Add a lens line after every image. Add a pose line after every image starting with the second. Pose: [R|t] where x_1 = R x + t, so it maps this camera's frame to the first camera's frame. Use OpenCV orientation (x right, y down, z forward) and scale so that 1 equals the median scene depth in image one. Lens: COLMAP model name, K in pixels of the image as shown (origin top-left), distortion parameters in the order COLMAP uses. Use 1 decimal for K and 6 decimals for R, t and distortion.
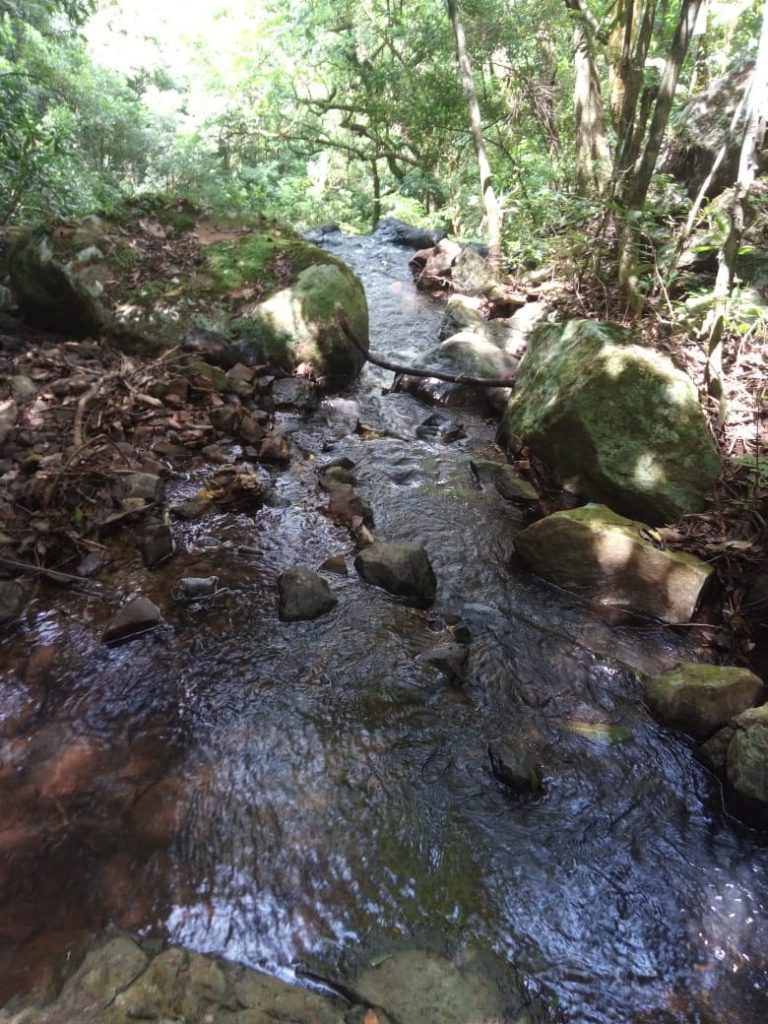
lens RADIAL K [[754.8, 0, 384.0], [0, 754.8, 512.0], [0, 0, 1]] dist [0.037593, -0.000355]
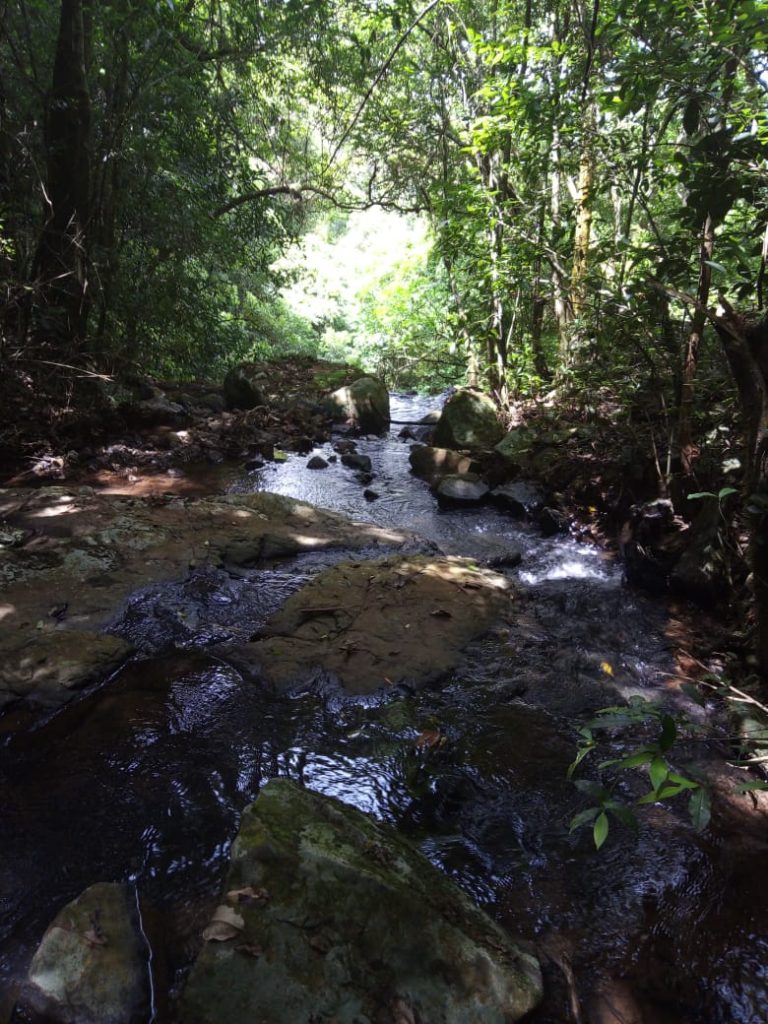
lens RADIAL K [[754.8, 0, 384.0], [0, 754.8, 512.0], [0, 0, 1]] dist [0.037593, -0.000355]
pose [[0.979118, 0.027418, -0.201435, 0.080178], [-0.081233, 0.961087, -0.264031, 0.115487], [0.186358, 0.274881, 0.943245, -0.171093]]
